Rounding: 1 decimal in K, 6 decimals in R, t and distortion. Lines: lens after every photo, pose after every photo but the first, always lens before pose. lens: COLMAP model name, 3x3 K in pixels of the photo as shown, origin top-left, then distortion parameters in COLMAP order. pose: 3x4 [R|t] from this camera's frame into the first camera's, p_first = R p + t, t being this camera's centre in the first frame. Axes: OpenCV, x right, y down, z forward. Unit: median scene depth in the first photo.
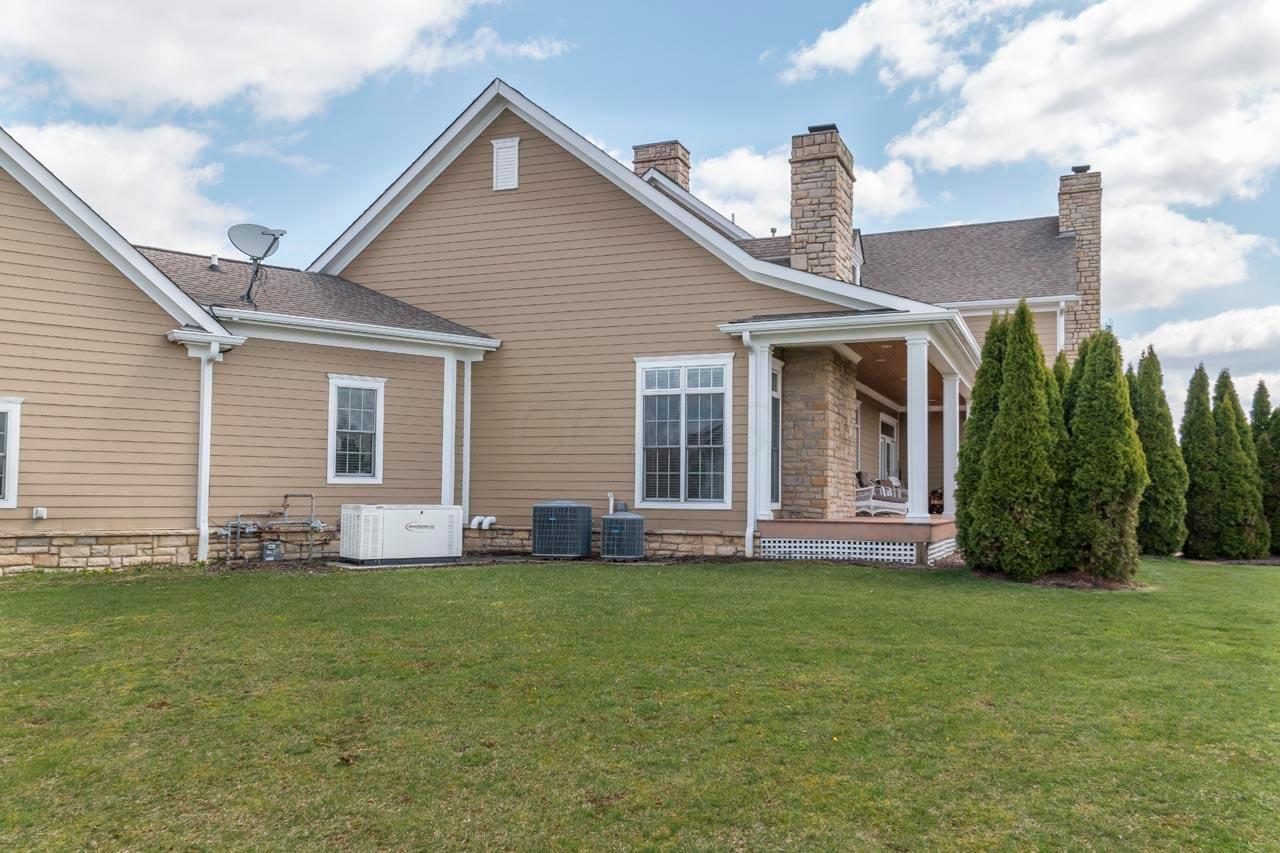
lens RADIAL K [[1009.2, 0, 640.0], [0, 1009.2, 426.5], [0, 0, 1]] dist [0.066606, 0.000768]
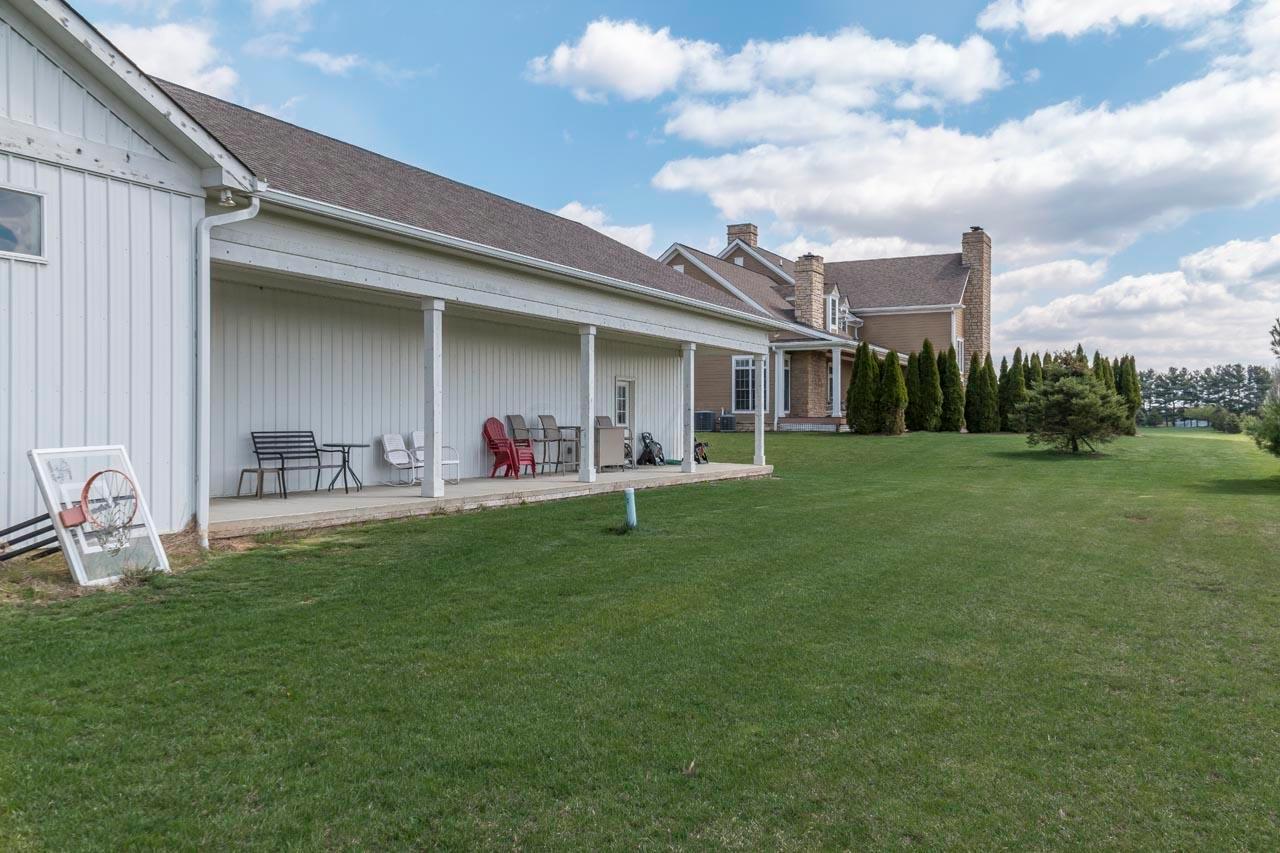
lens RADIAL K [[1009.2, 0, 640.0], [0, 1009.2, 426.5], [0, 0, 1]] dist [0.066606, 0.000768]
pose [[0.996624, -0.006726, -0.081826, -0.028448], [0.012857, 0.997129, 0.074625, -0.081184], [0.081090, -0.075425, 0.993849, -1.591788]]
